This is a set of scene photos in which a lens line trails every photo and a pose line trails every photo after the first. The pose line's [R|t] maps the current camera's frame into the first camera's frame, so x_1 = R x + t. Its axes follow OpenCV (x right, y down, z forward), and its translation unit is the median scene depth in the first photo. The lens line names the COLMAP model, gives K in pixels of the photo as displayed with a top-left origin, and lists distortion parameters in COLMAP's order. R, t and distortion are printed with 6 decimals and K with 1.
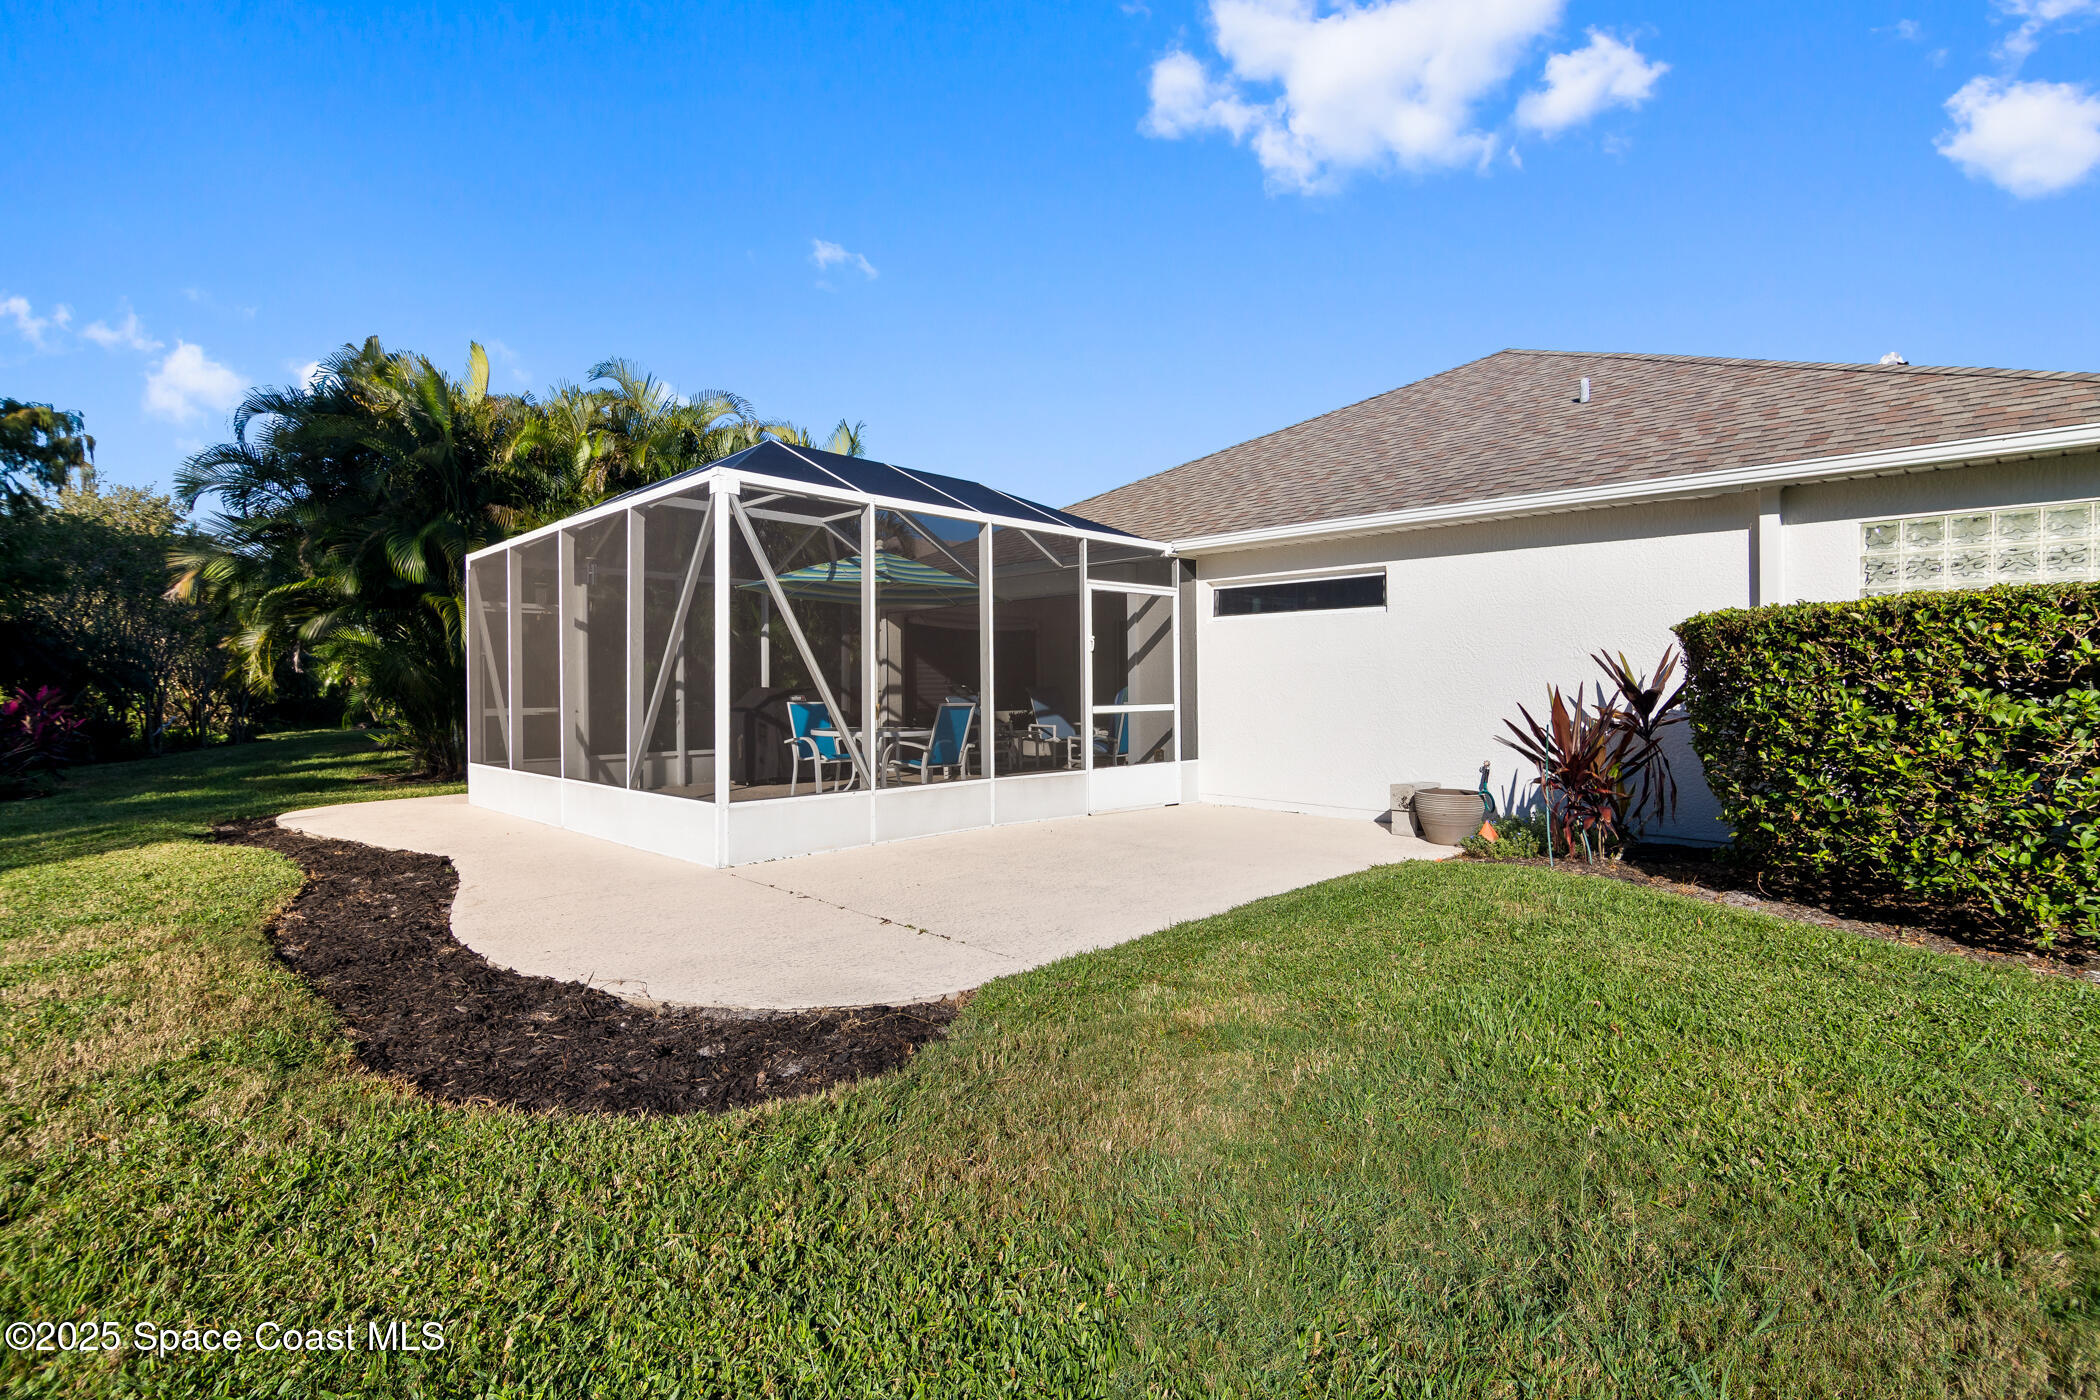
lens RADIAL K [[958.3, 0, 1058.9], [0, 958.3, 676.2], [0, 0, 1]] dist [-0.002363, -0.000417]
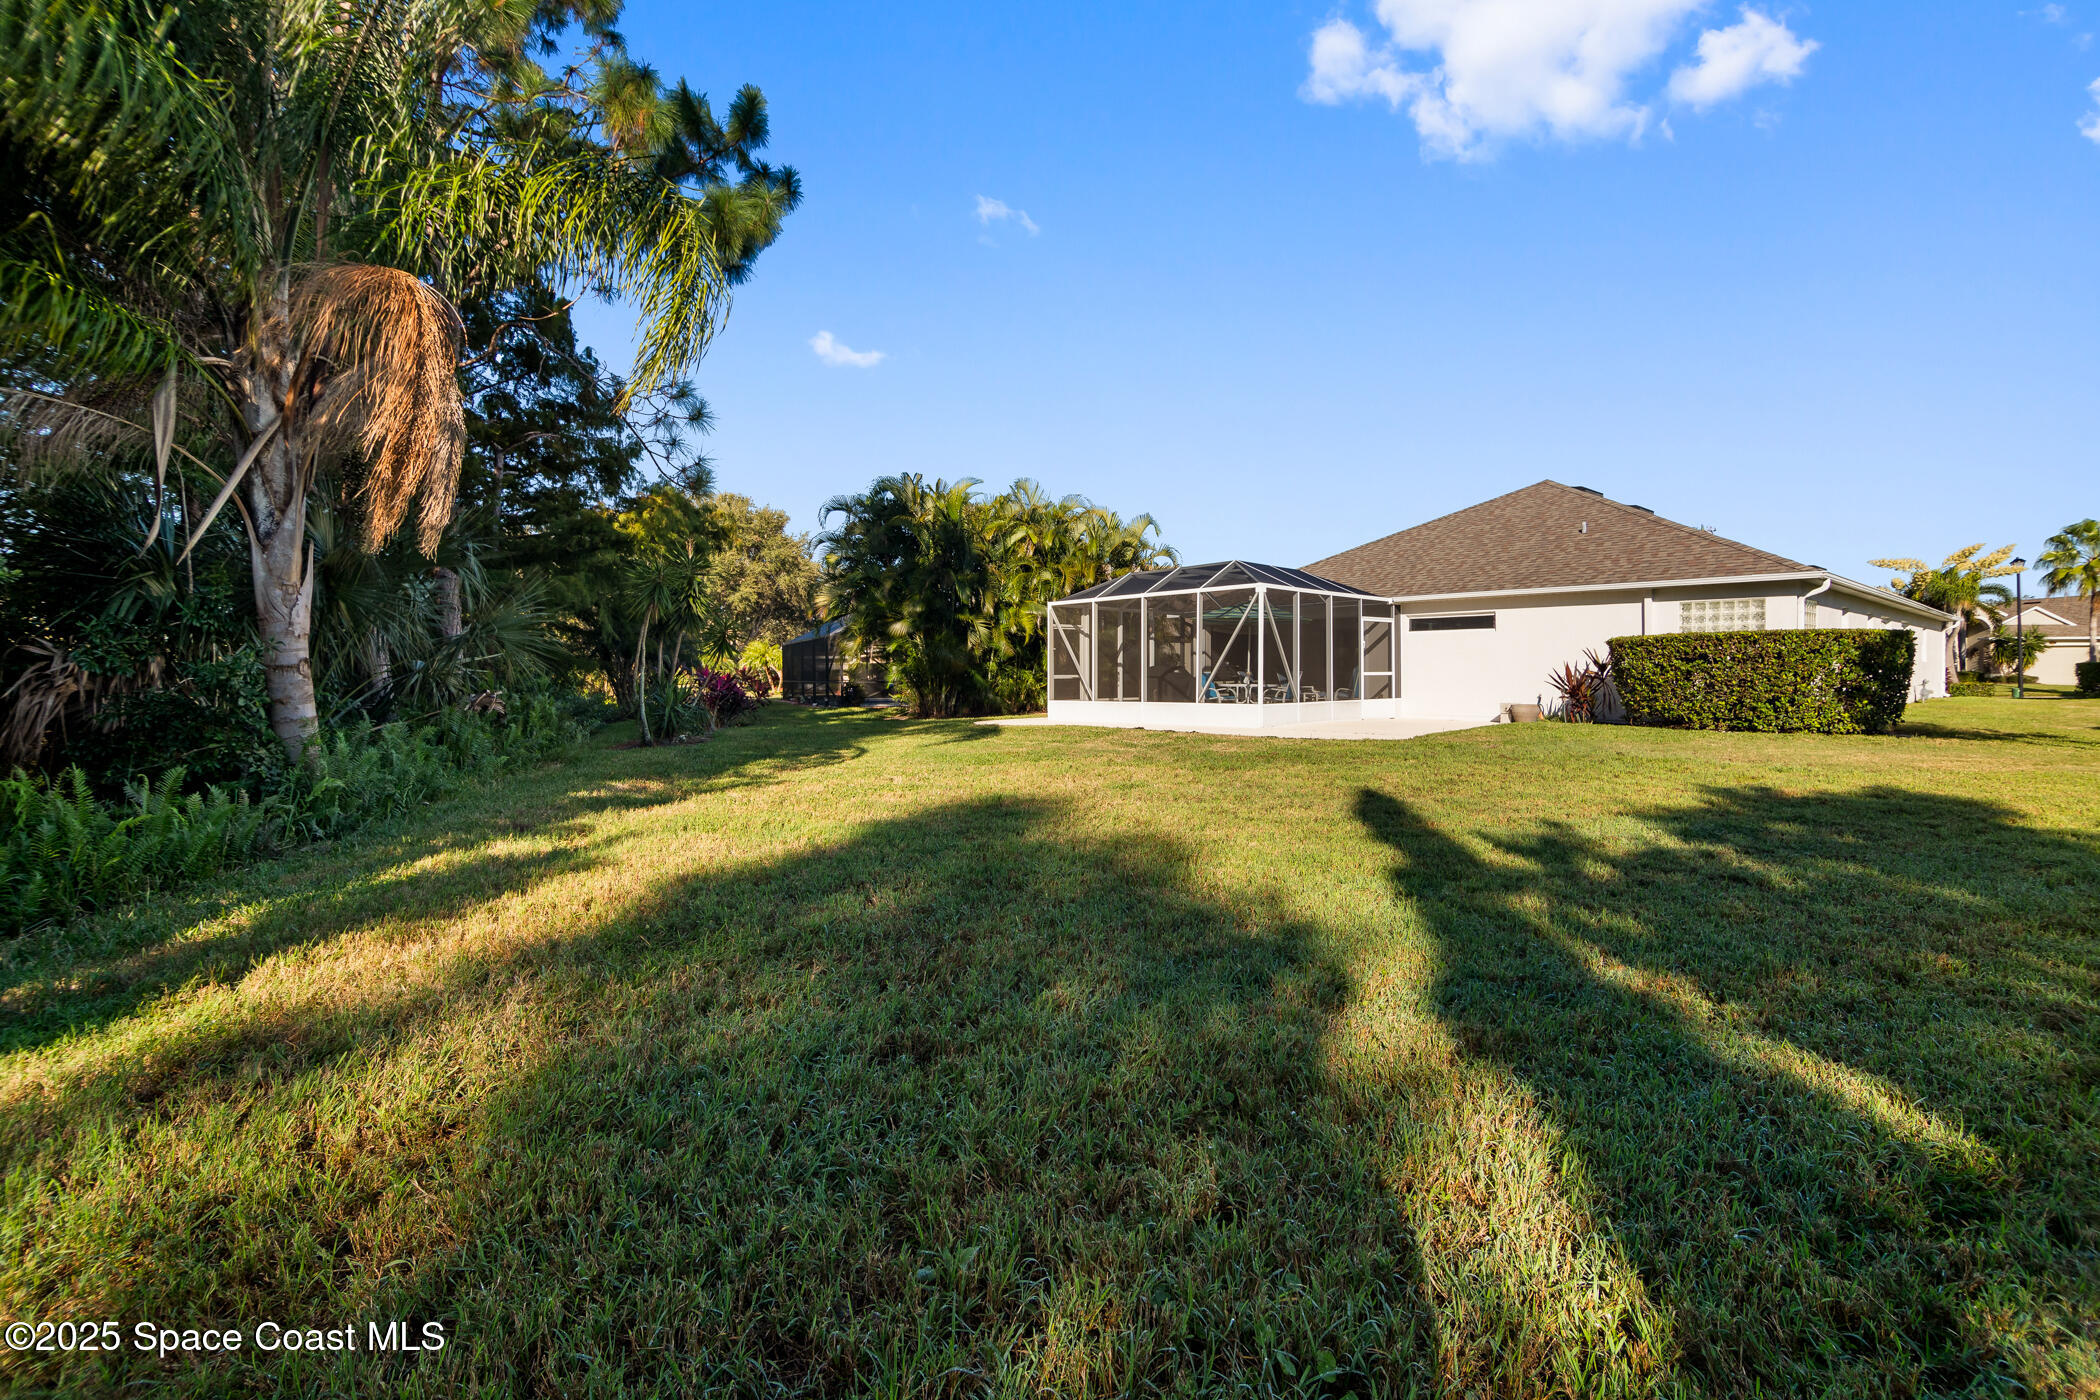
lens RADIAL K [[958.3, 0, 1058.9], [0, 958.3, 676.2], [0, 0, 1]] dist [-0.002363, -0.000417]
pose [[0.999759, -0.000412, -0.021971, -0.642304], [0.000663, 0.999934, 0.011432, 0.014381], [0.021965, -0.011443, 0.999693, -1.298884]]
